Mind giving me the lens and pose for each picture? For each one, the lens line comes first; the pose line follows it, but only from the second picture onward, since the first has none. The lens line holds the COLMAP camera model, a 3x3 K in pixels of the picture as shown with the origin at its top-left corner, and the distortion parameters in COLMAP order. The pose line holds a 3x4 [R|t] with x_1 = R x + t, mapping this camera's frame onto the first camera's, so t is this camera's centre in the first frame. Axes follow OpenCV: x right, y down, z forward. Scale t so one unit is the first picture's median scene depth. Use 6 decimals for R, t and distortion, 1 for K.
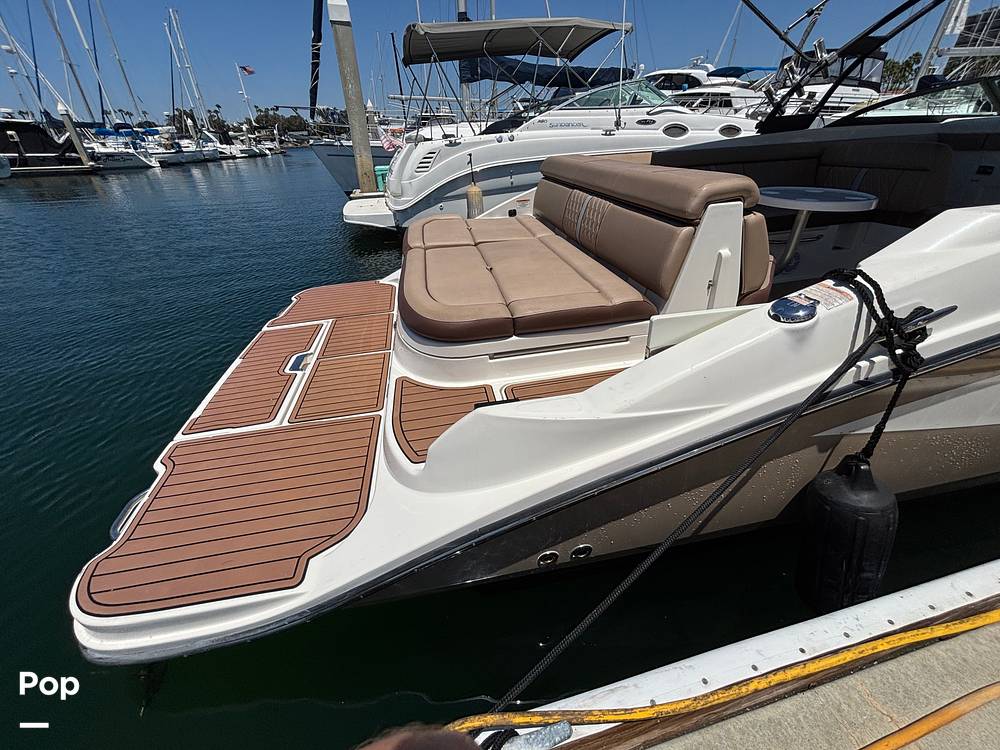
lens RADIAL K [[405.8, 0, 500.0], [0, 405.8, 375.0], [0, 0, 1]] dist [0.000165, 0.000298]
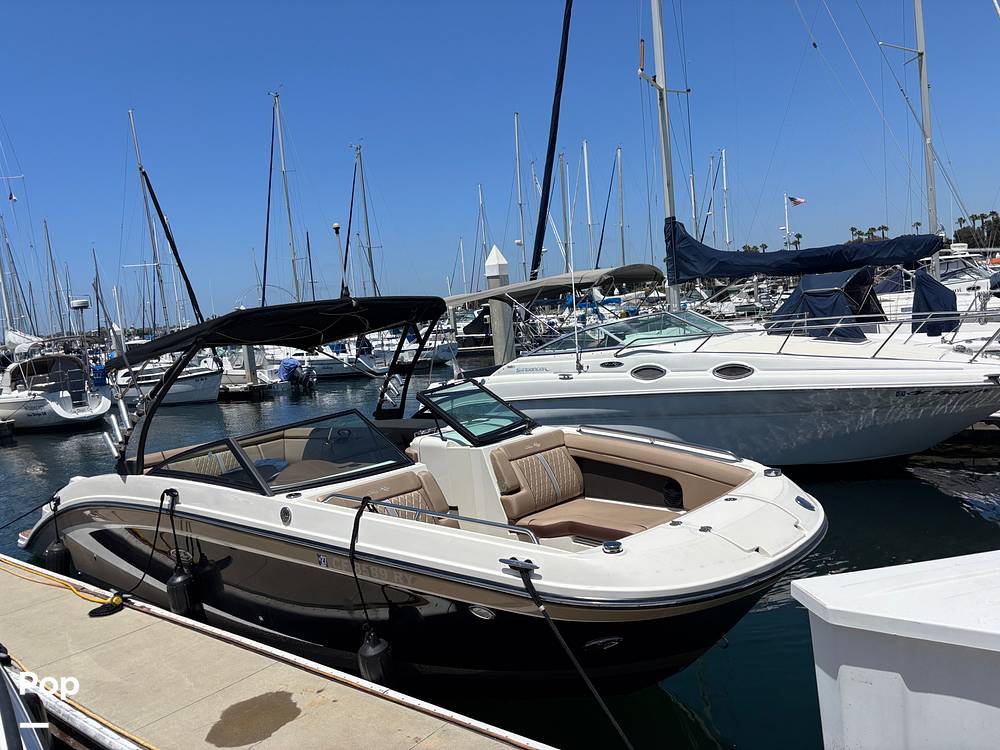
lens RADIAL K [[758.5, 0, 500.0], [0, 758.5, 375.0], [0, 0, 1]] dist [0.059443, -0.075353]
pose [[0.613372, 0.022702, -0.789468, 1.758786], [-0.321452, 0.920223, -0.223288, -0.185849], [0.721418, 0.390735, 0.571737, -0.117589]]
